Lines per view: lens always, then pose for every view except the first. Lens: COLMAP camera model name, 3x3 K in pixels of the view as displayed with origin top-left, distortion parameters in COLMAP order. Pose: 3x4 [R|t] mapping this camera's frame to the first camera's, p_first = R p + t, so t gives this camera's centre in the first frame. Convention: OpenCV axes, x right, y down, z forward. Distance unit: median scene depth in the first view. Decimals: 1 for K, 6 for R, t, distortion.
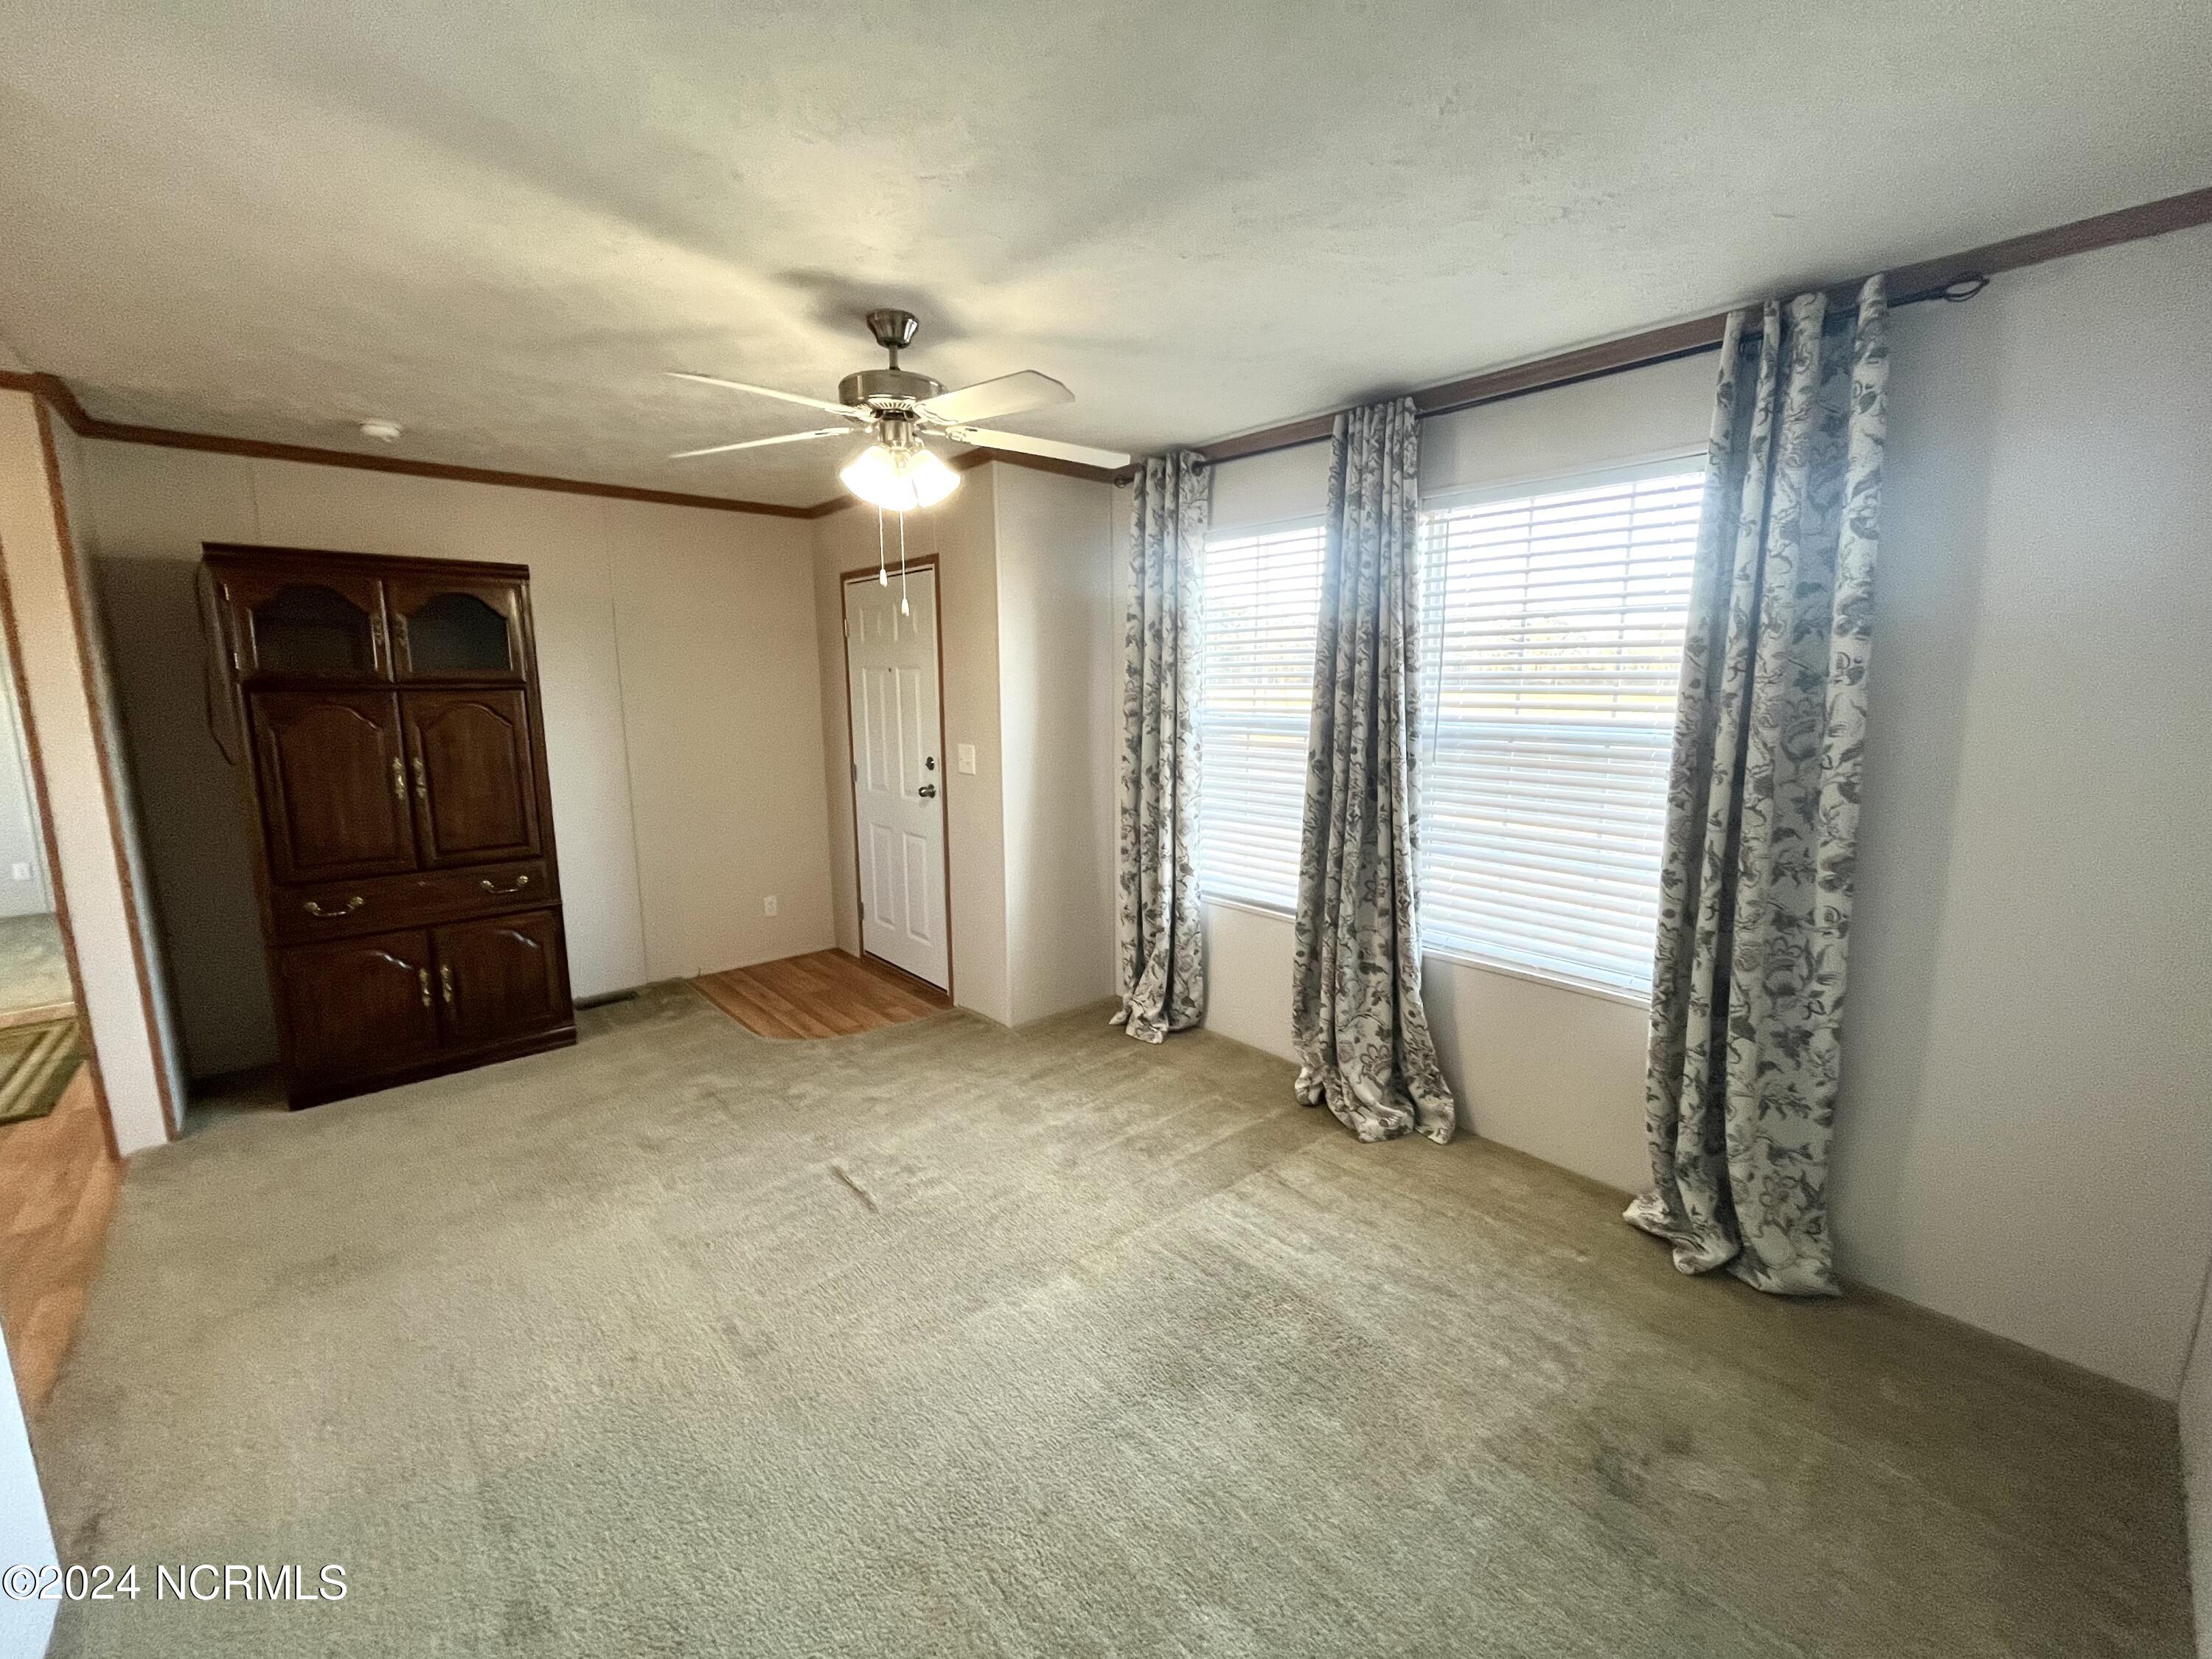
lens RADIAL K [[890.6, 0, 1100.8], [0, 890.6, 819.0], [0, 0, 1]] dist [-0.000914, -0.001218]
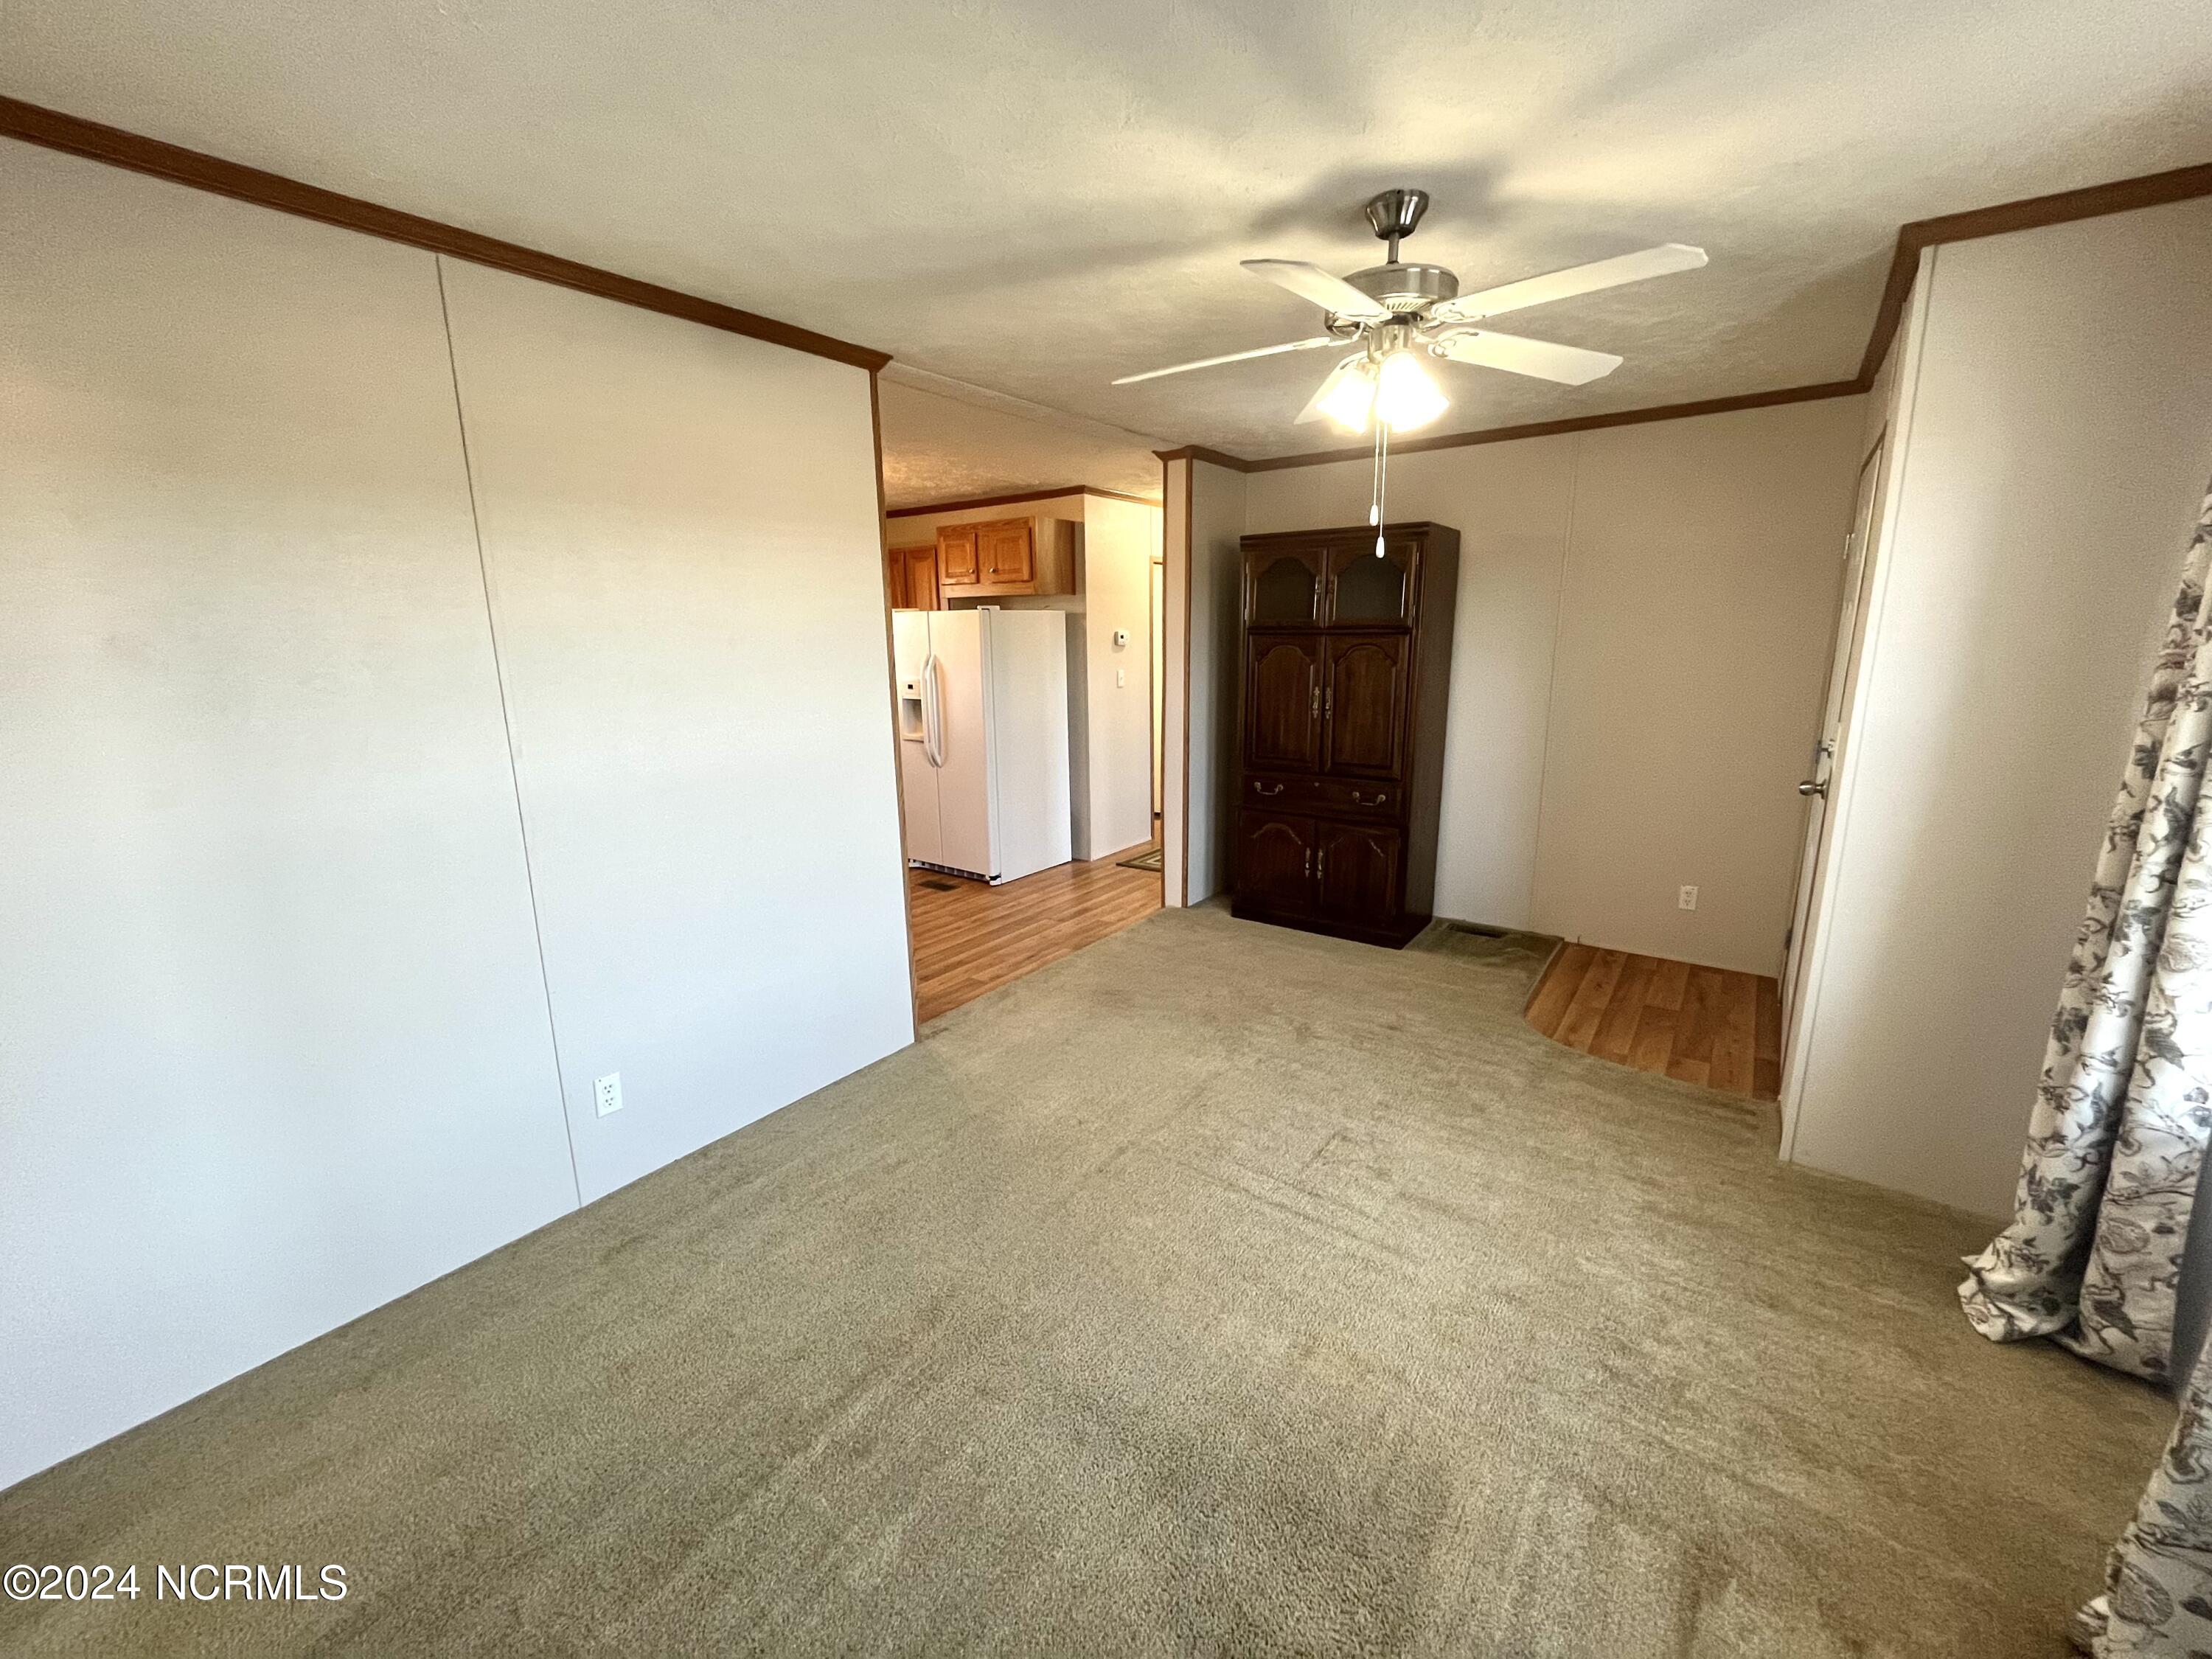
lens RADIAL K [[890.6, 0, 1100.1], [0, 890.6, 819.5], [0, 0, 1]] dist [-0.000914, -0.001218]
pose [[0.208078, 0.206474, -0.956071, 0.411987], [-0.139155, 0.973772, 0.180011, -0.065299], [0.968163, 0.095585, 0.231352, 0.375772]]
